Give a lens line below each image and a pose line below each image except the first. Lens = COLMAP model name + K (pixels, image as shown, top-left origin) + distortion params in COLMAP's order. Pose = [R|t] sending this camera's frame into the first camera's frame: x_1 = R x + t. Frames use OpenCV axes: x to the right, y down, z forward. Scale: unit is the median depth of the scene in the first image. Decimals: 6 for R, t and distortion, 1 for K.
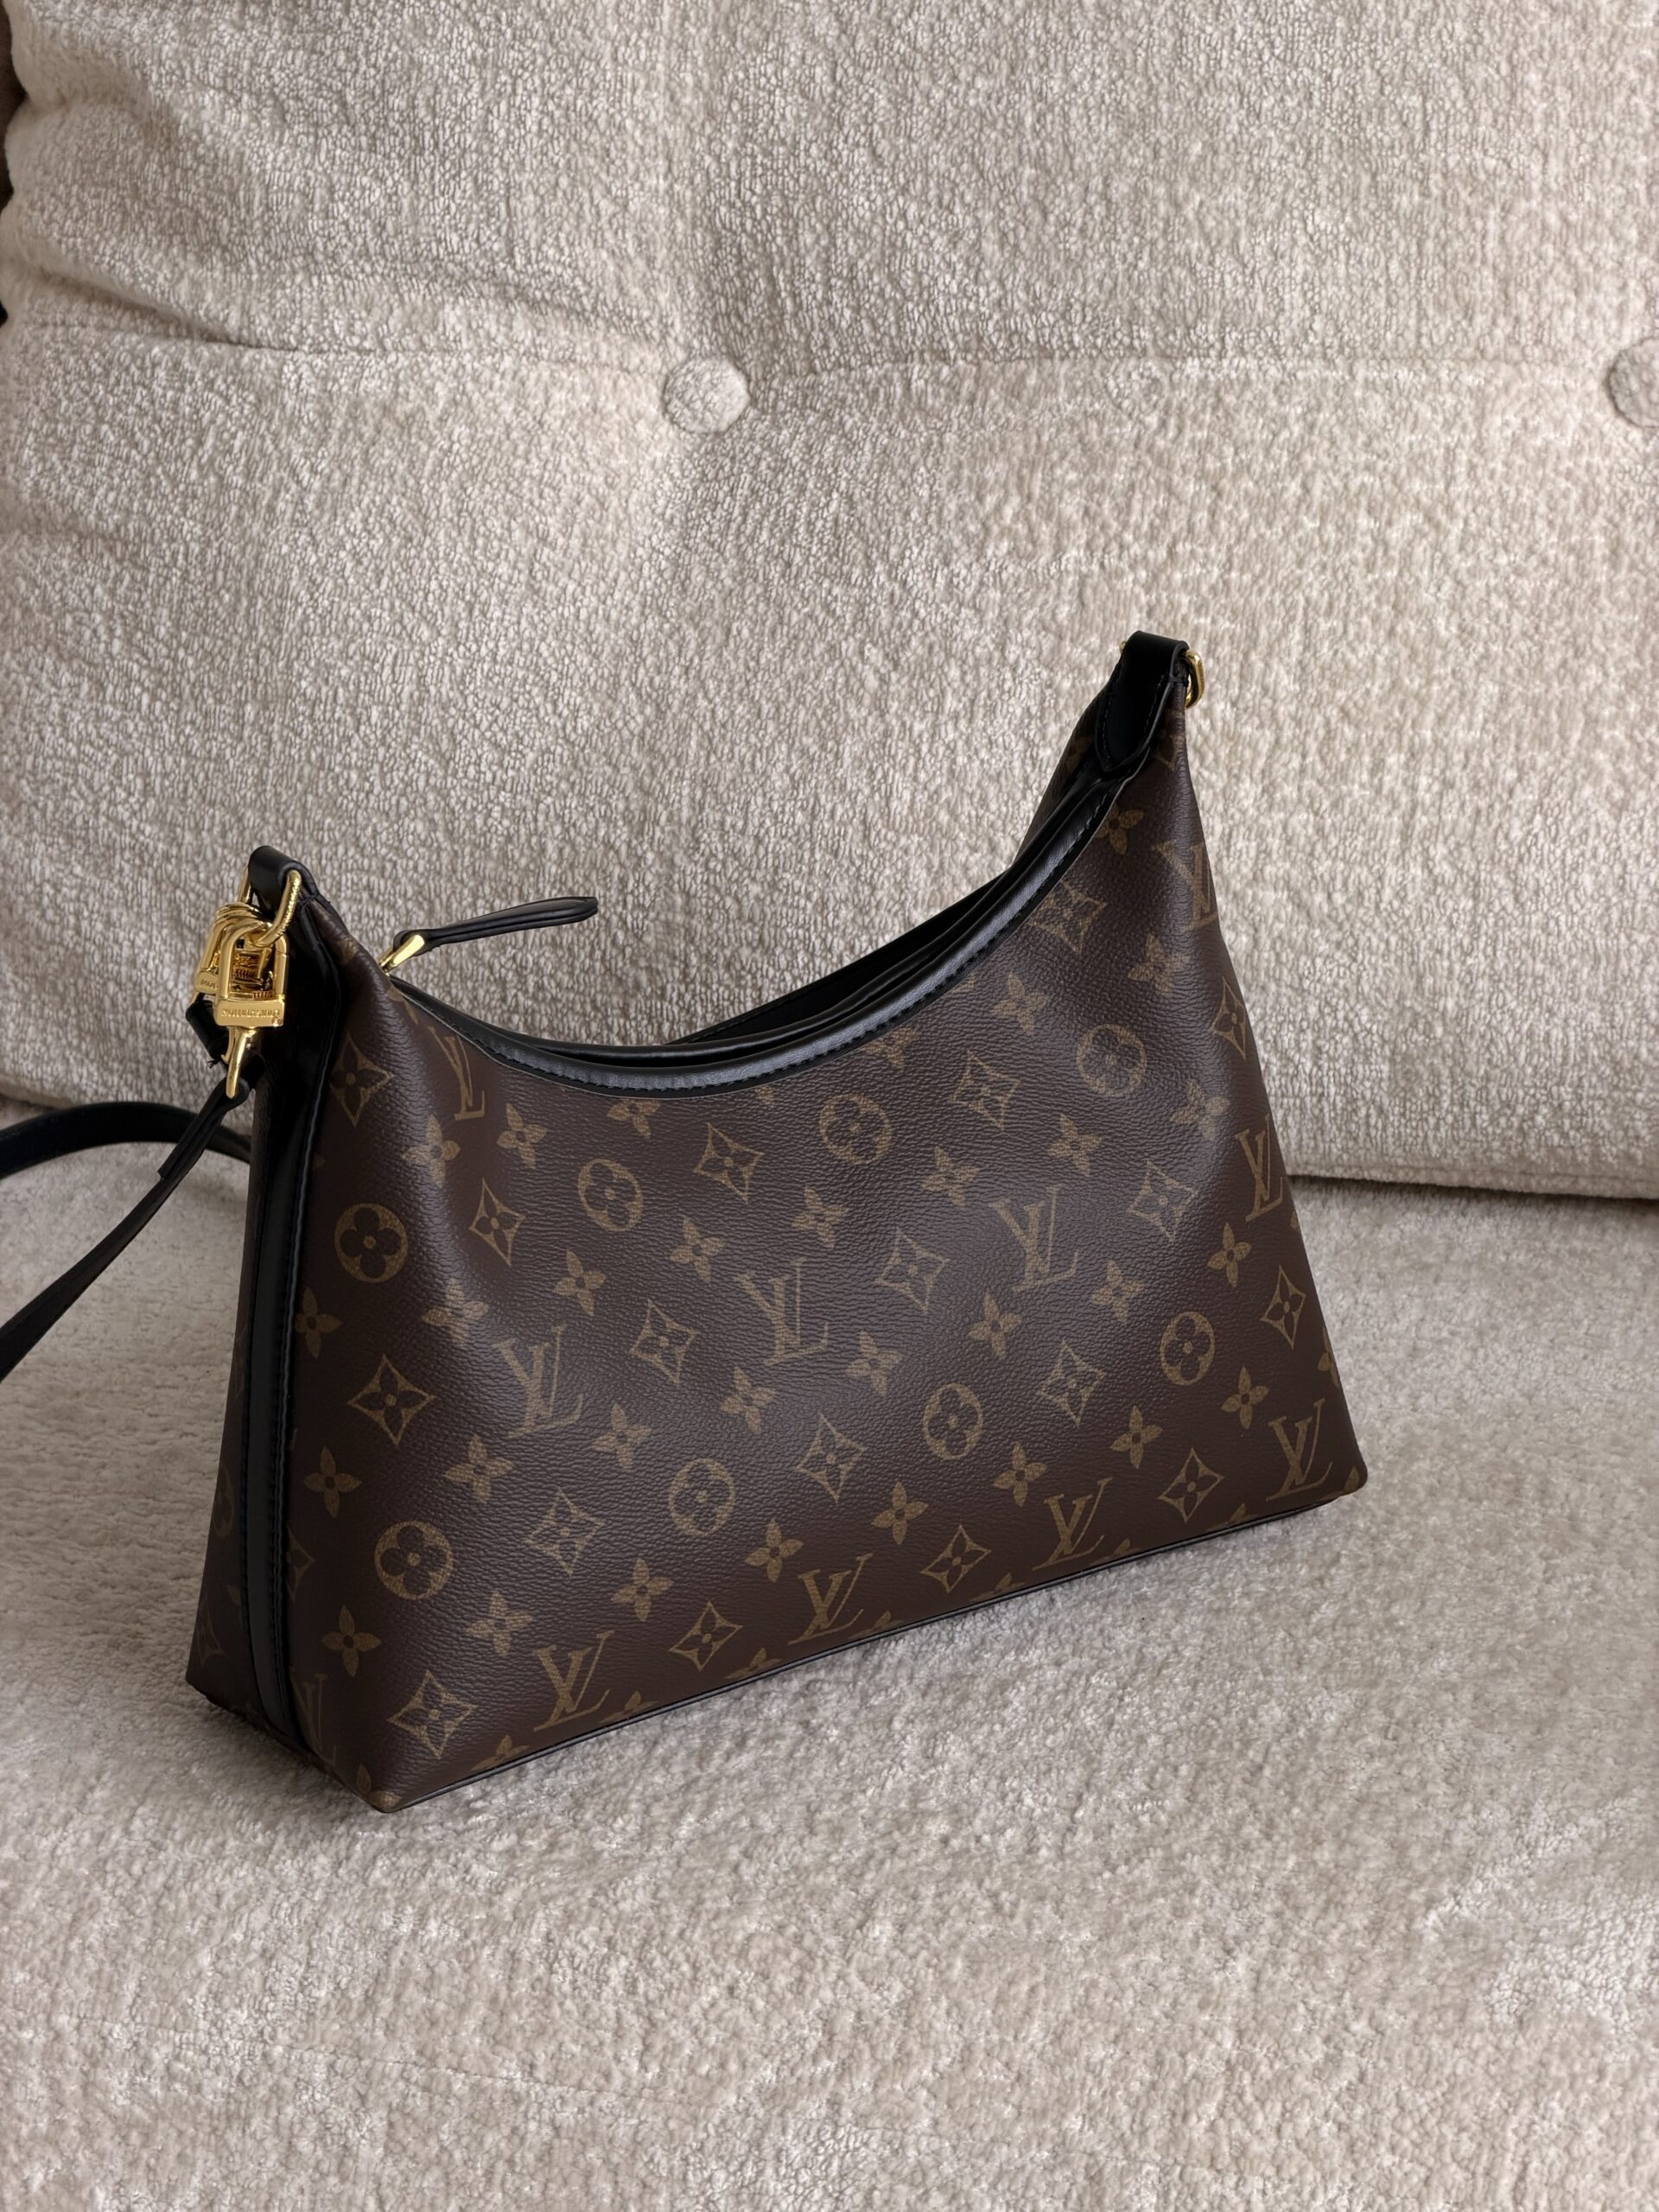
lens RADIAL K [[6493.1, 0, 824.1], [0, 6493.1, 1121.0], [0, 0, 1]] dist [0.181809, 0.000000]
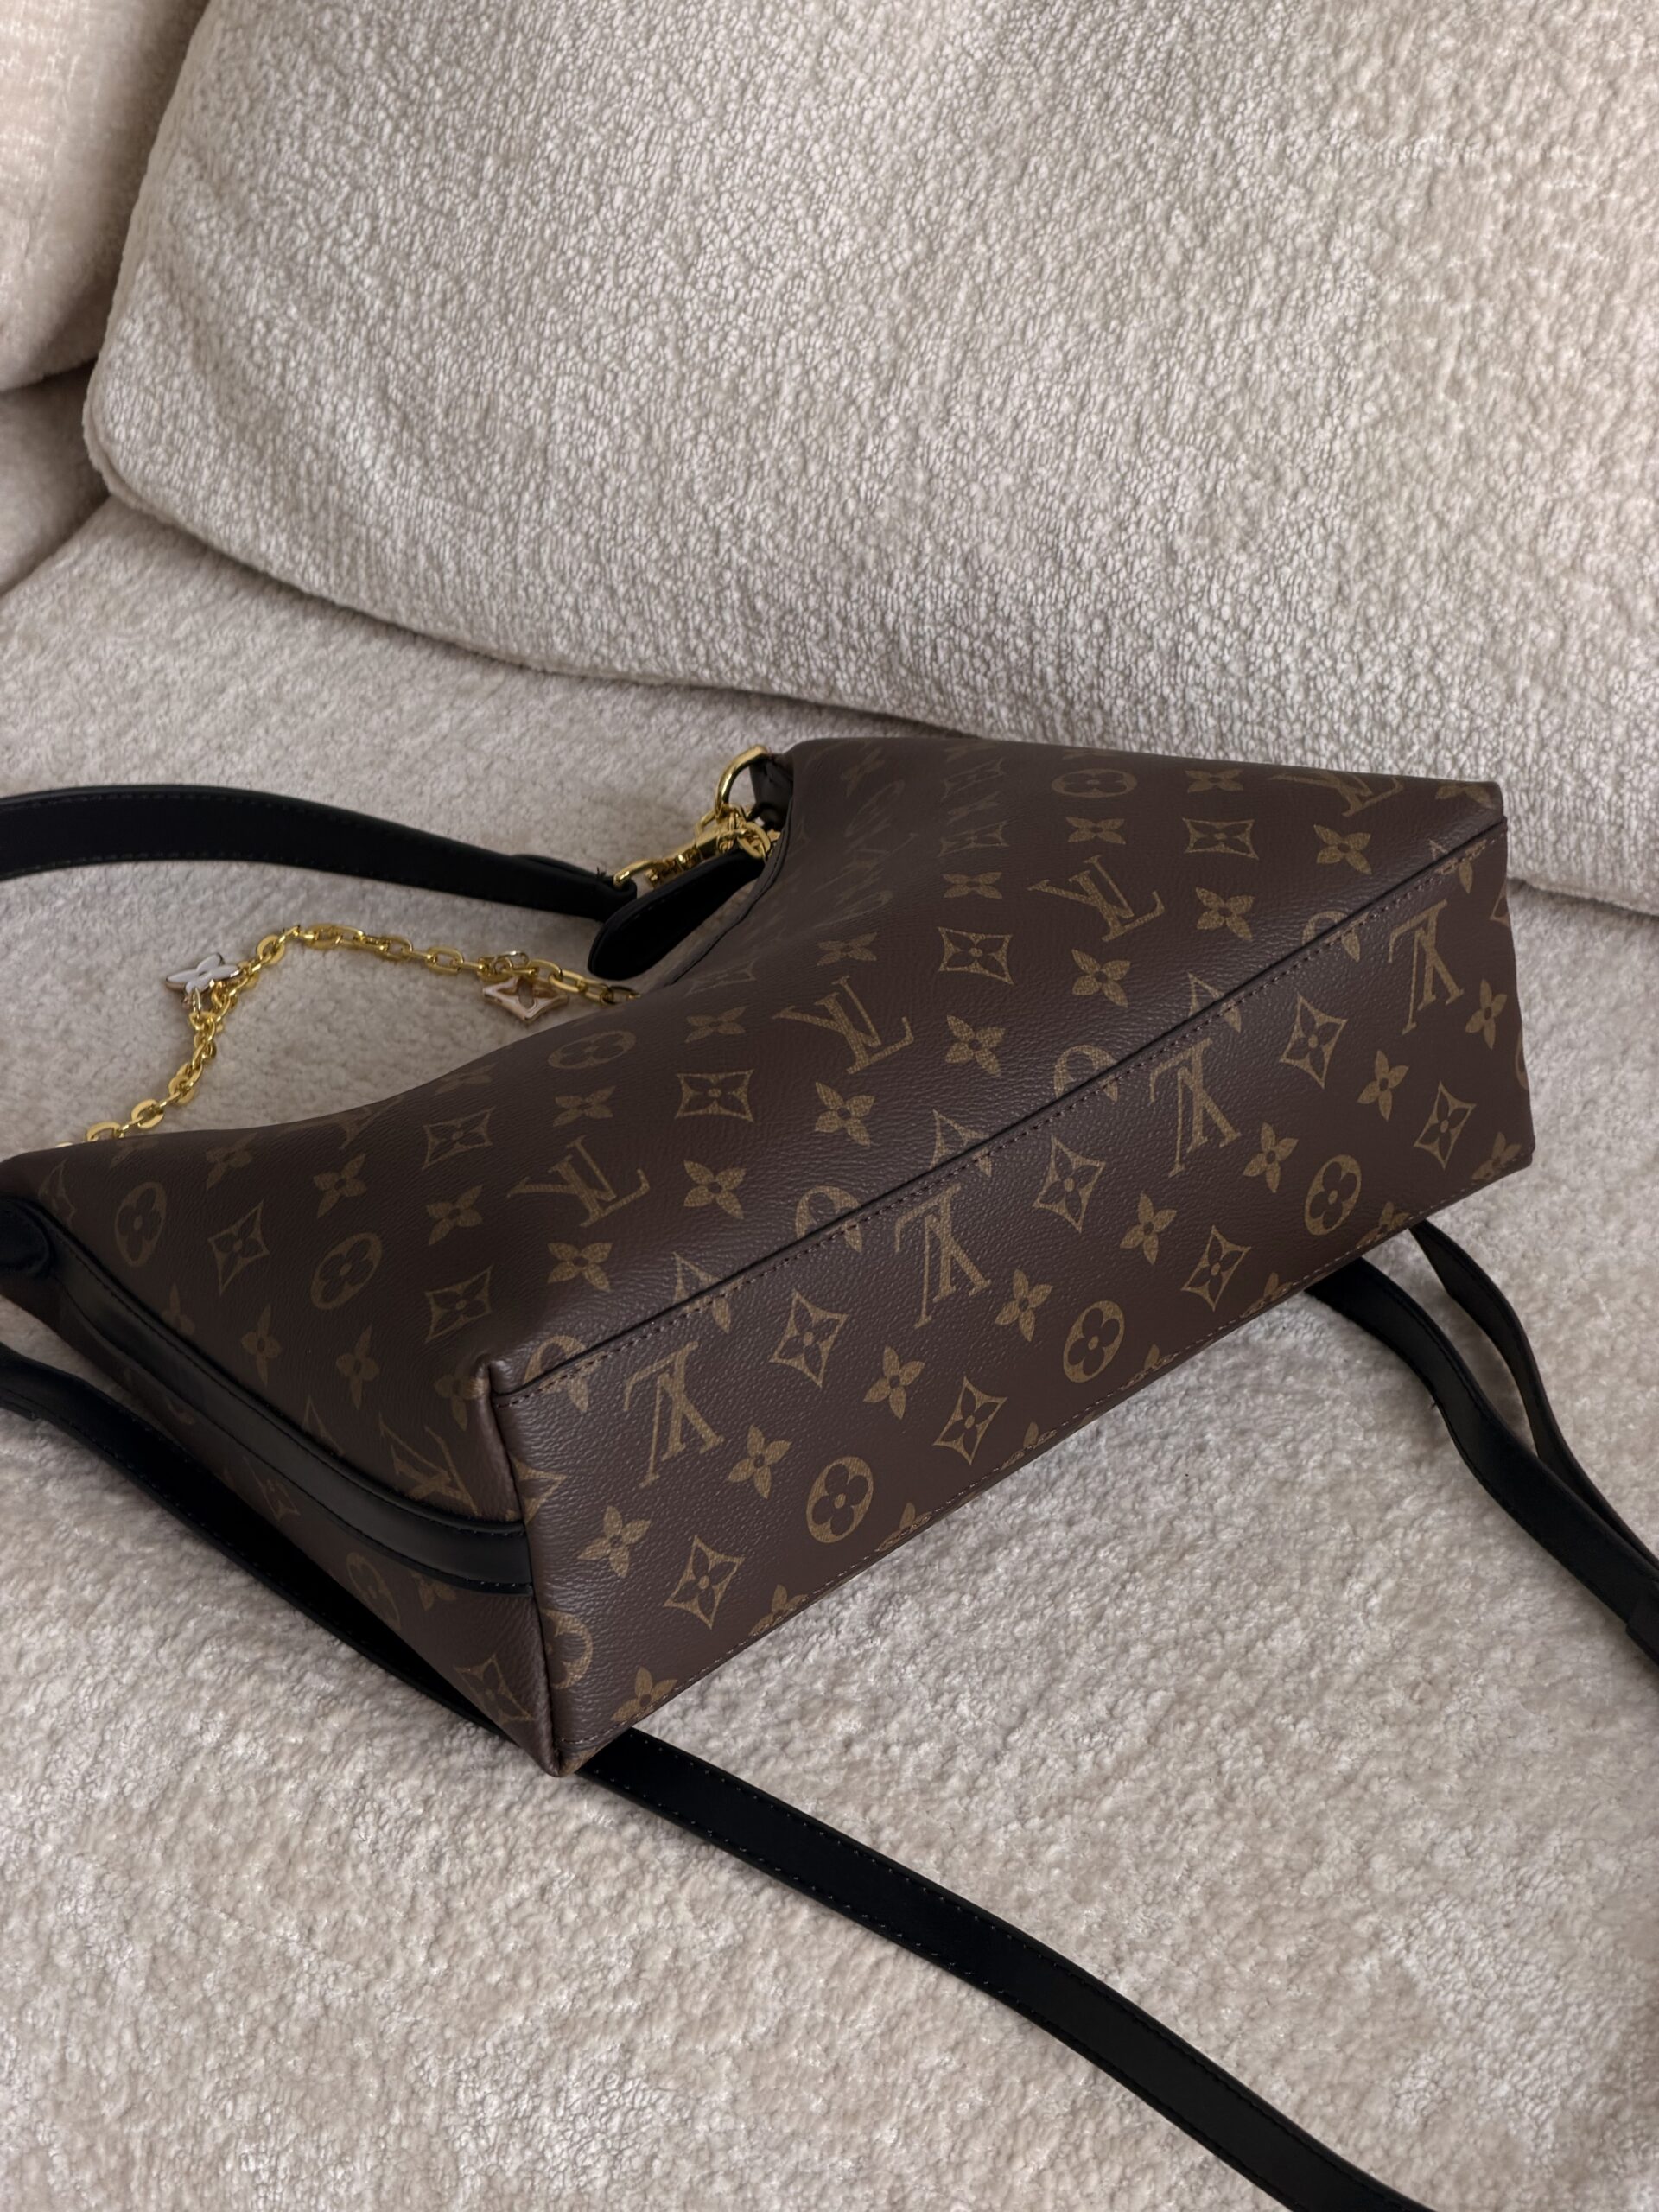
lens RADIAL K [[6493.1, 0, 836.1], [0, 6493.1, 1109.7], [0, 0, 1]] dist [0.181809, 0.000000]
pose [[0.973877, 0.167934, -0.152843, 0.115891], [-0.141846, 0.975523, 0.168030, -0.098372], [0.177320, -0.141960, 0.973861, 0.159446]]
